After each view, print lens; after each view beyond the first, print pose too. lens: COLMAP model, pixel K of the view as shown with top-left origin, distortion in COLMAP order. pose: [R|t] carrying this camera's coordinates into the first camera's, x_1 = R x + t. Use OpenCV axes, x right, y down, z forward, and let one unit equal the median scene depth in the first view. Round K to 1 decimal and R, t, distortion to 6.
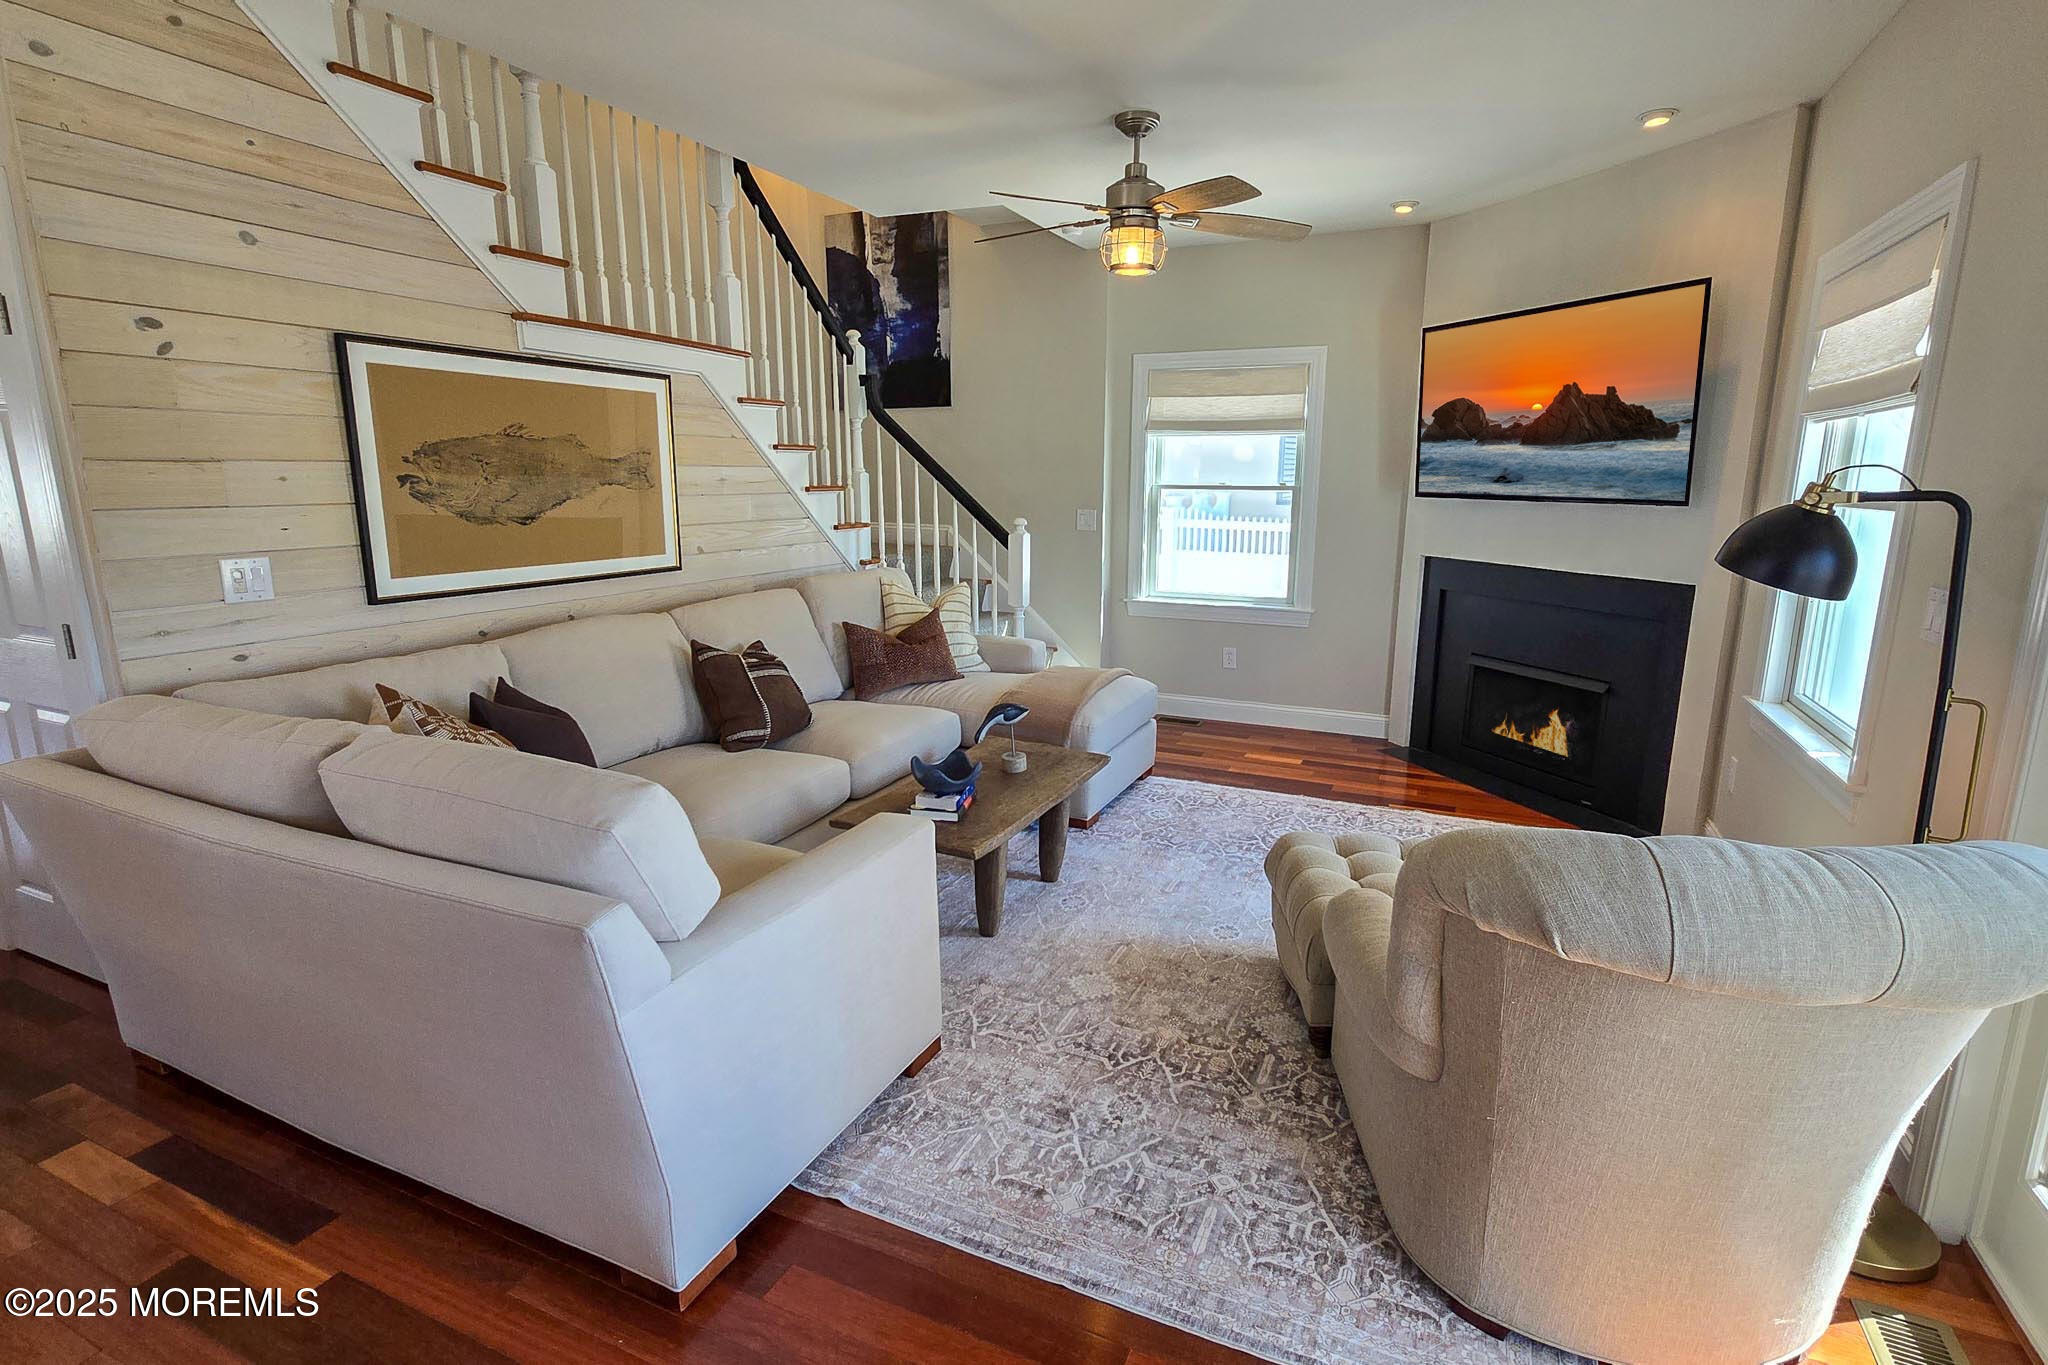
lens RADIAL K [[993.0, 0, 1022.1], [0, 993.0, 690.4], [0, 0, 1]] dist [-0.000503, -0.000683]
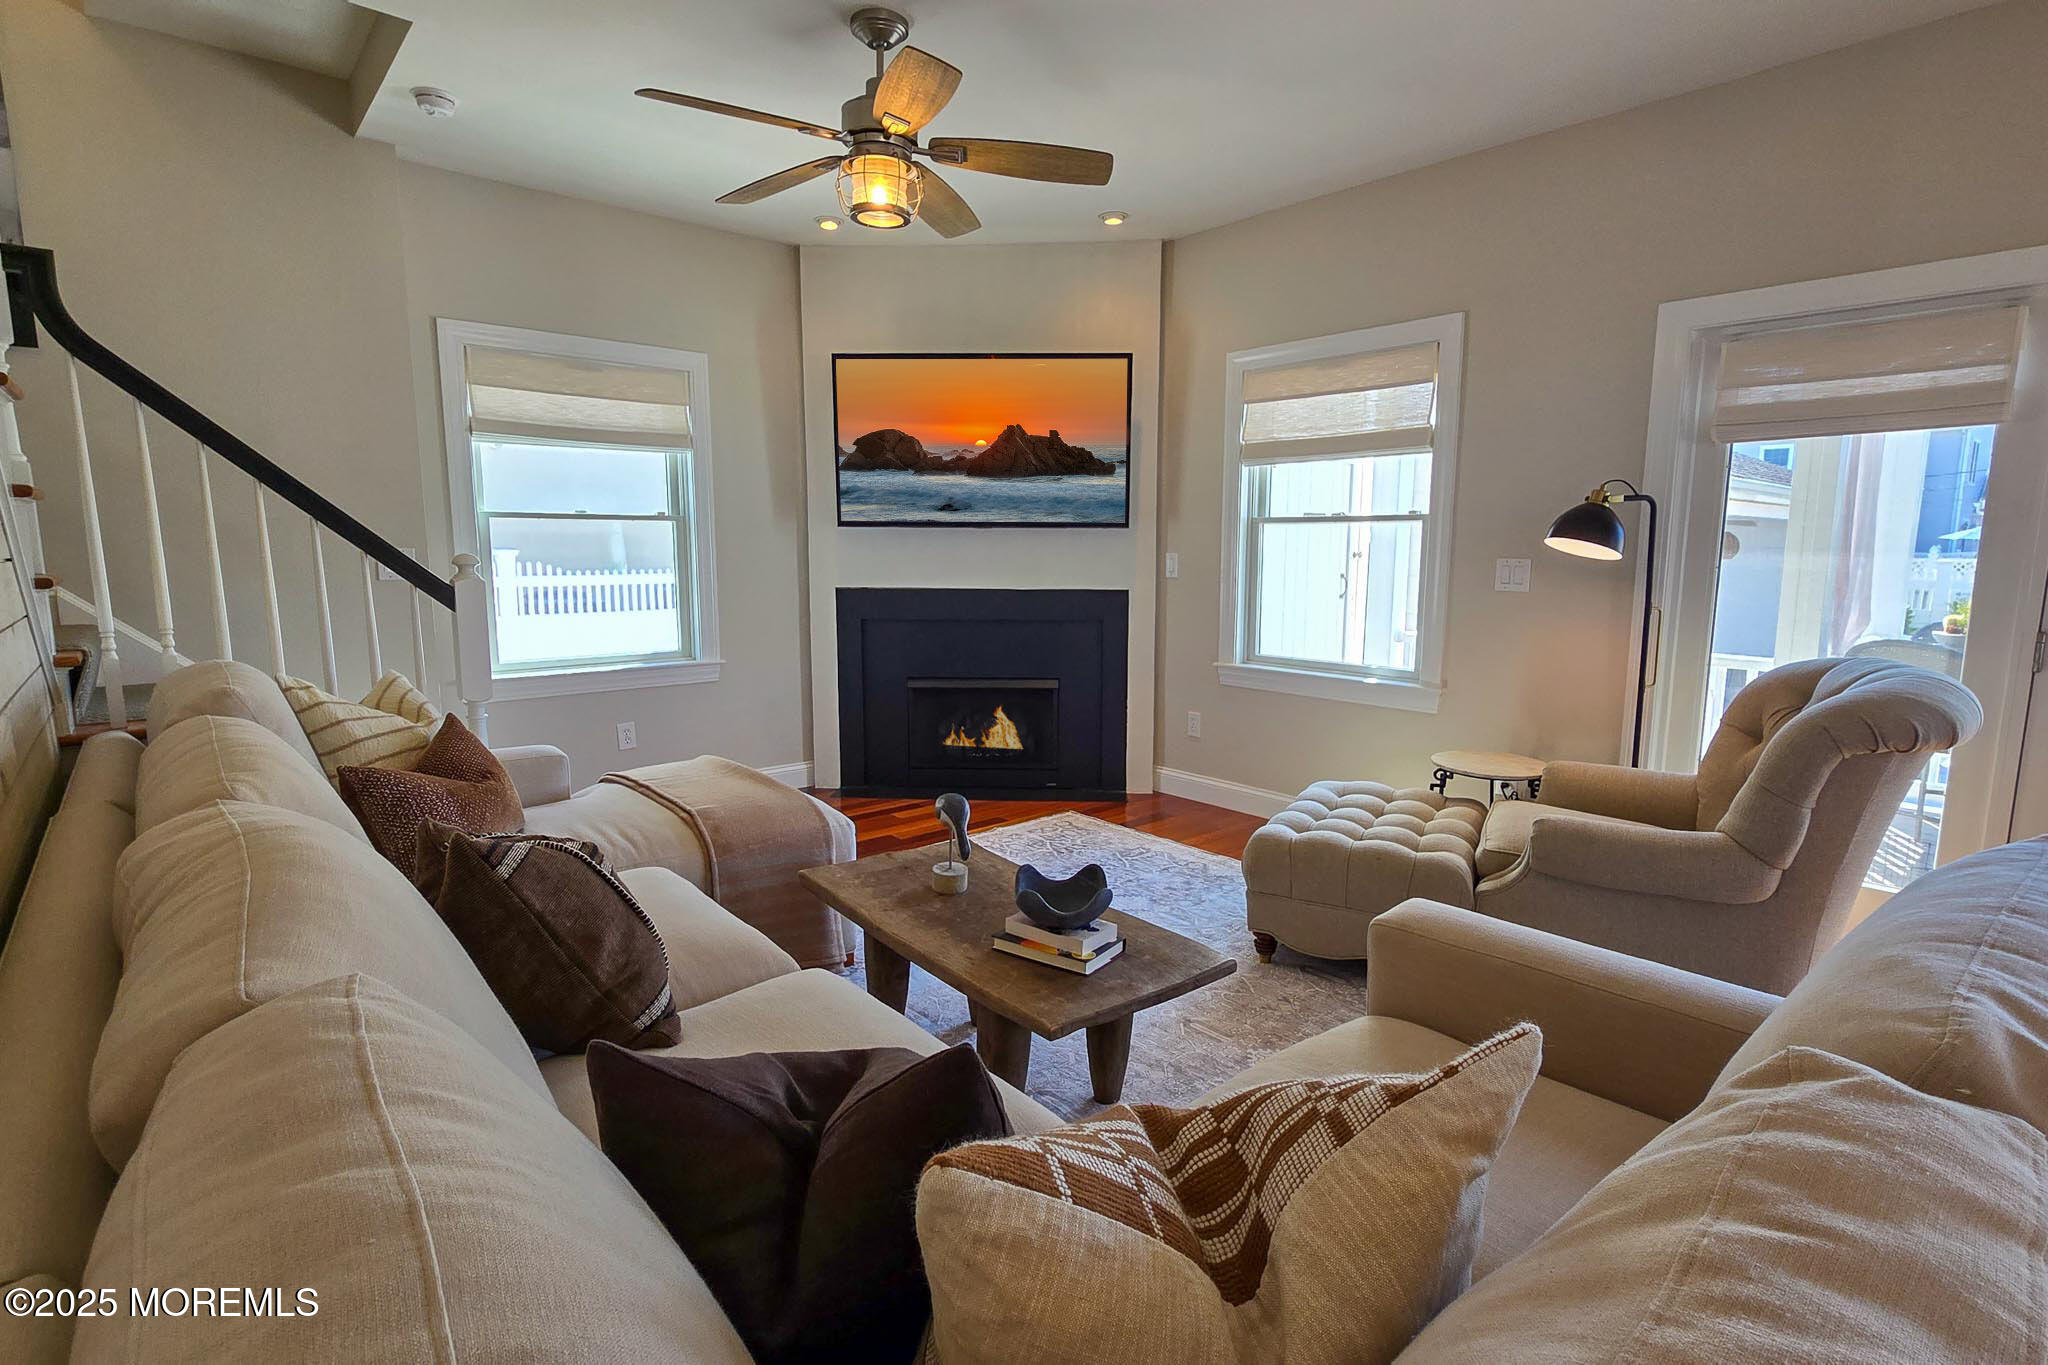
lens RADIAL K [[933.9, 0, 1023.9], [0, 933.9, 662.5], [0, 0, 1]] dist [0.004128, 0.000038]
pose [[0.380030, -0.127585, 0.916133, -0.426854], [0.198024, 0.978700, 0.054154, -0.086869], [-0.903528, 0.160836, 0.397200, 0.548572]]
